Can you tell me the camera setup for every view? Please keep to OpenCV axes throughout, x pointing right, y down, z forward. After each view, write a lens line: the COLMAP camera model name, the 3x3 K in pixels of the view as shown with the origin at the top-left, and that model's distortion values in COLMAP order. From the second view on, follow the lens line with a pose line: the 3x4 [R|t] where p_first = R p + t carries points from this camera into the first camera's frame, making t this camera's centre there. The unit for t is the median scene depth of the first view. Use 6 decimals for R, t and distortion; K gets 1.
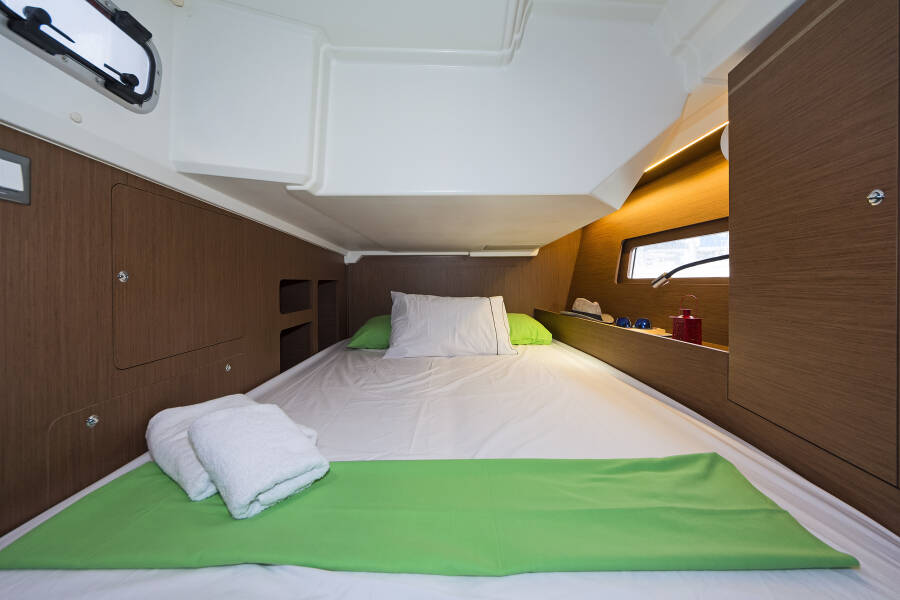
lens RADIAL K [[329.7, 0, 451.5], [0, 329.7, 305.6], [0, 0, 1]] dist [-0.001515, -0.001592]
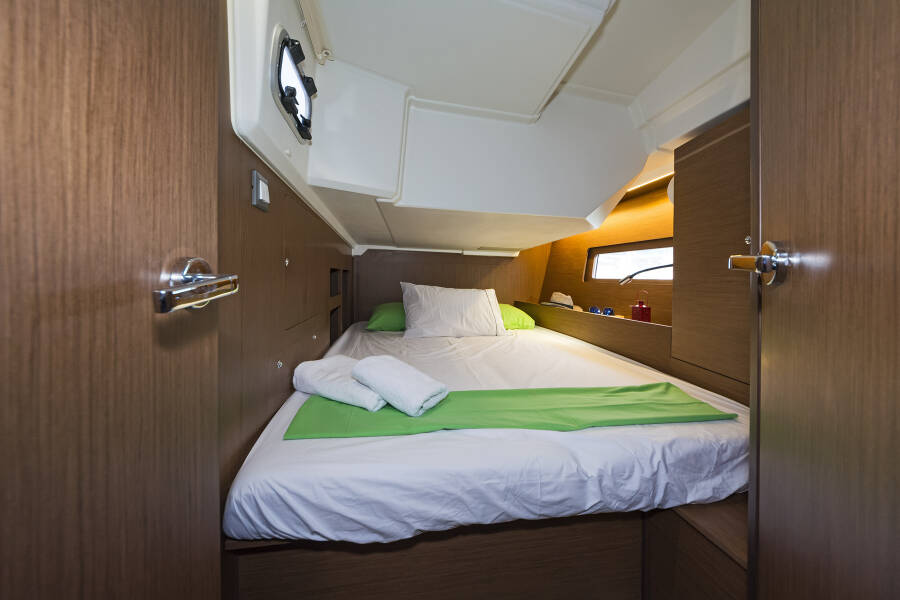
lens RADIAL K [[329.7, 0, 449.3], [0, 329.7, 297.6], [0, 0, 1]] dist [-0.001515, -0.001592]
pose [[0.987270, 0.026907, 0.156763, -0.223444], [-0.025348, 0.999607, -0.011937, 0.023651], [-0.157023, 0.007811, 0.987564, -0.189133]]
